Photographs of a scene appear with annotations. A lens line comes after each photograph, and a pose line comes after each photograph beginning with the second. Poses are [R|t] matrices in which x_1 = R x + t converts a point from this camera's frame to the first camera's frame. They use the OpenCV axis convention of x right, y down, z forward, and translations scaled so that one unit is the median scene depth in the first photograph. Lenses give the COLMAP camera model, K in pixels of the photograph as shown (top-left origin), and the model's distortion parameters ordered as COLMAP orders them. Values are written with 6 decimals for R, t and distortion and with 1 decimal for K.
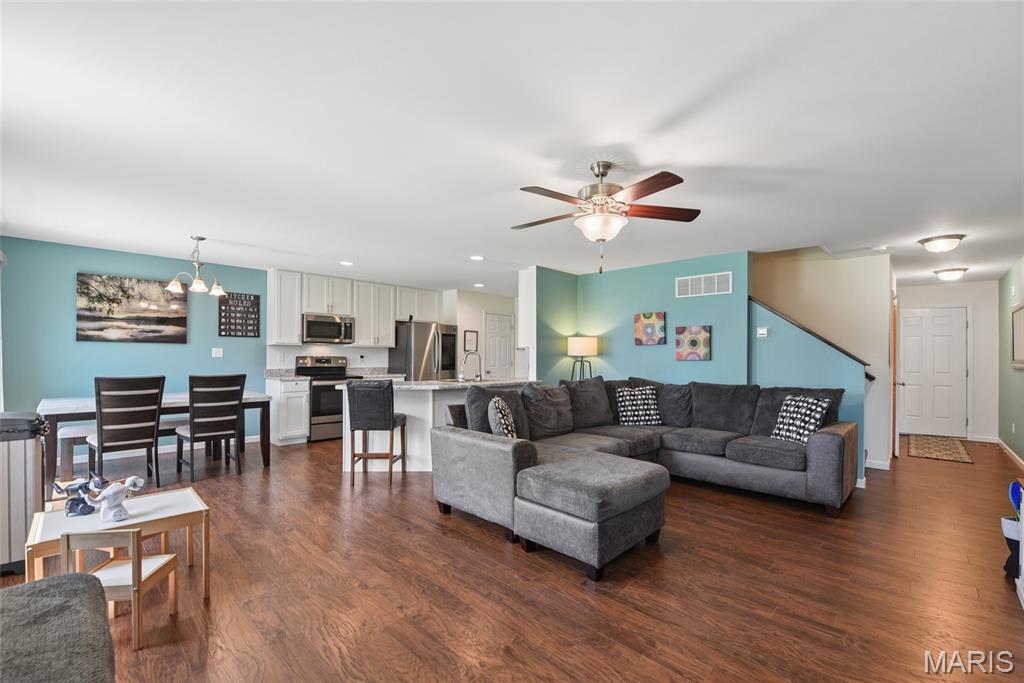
lens RADIAL K [[418.3, 0, 508.4], [0, 418.3, 359.1], [0, 0, 1]] dist [-0.009552, -0.002049]
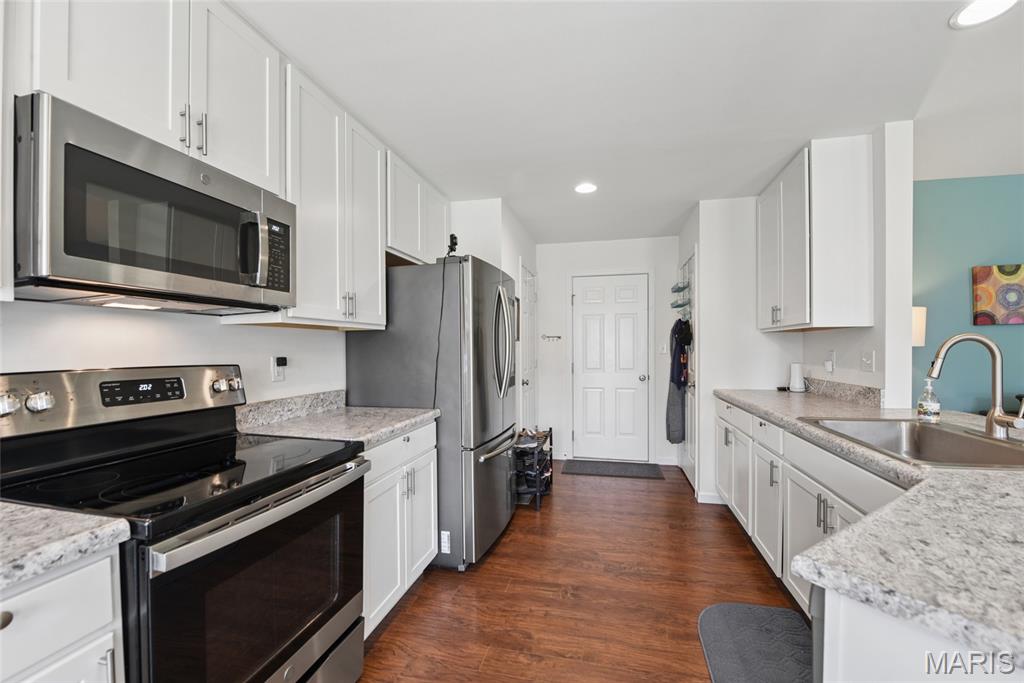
lens RADIAL K [[418.3, 0, 520.3], [0, 418.3, 347.3], [0, 0, 1]] dist [-0.009552, -0.002049]
pose [[0.856505, -0.013680, 0.515958, -0.462851], [0.017896, 0.999835, -0.003199, -0.014570], [-0.515829, 0.011974, 0.856608, 0.868068]]
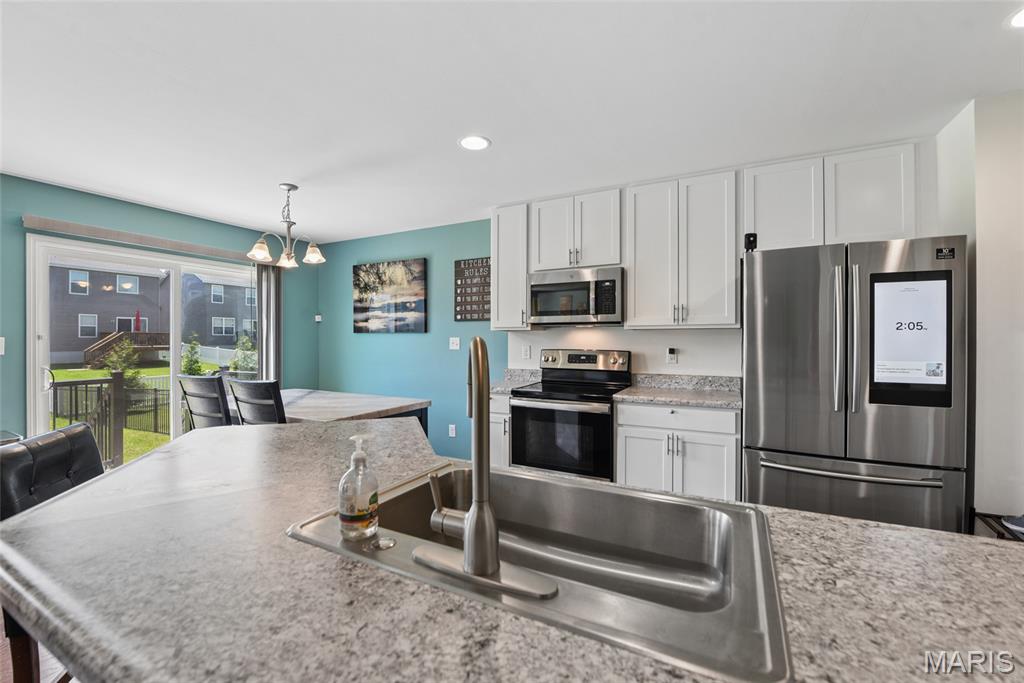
lens RADIAL K [[418.3, 0, 518.5], [0, 418.3, 341.5], [0, 0, 1]] dist [-0.009552, -0.002049]
pose [[0.292413, -0.000818, -0.956292, 0.046662], [-0.004773, 0.999986, -0.002315, -0.018400], [0.956280, 0.005241, 0.292405, 0.910014]]
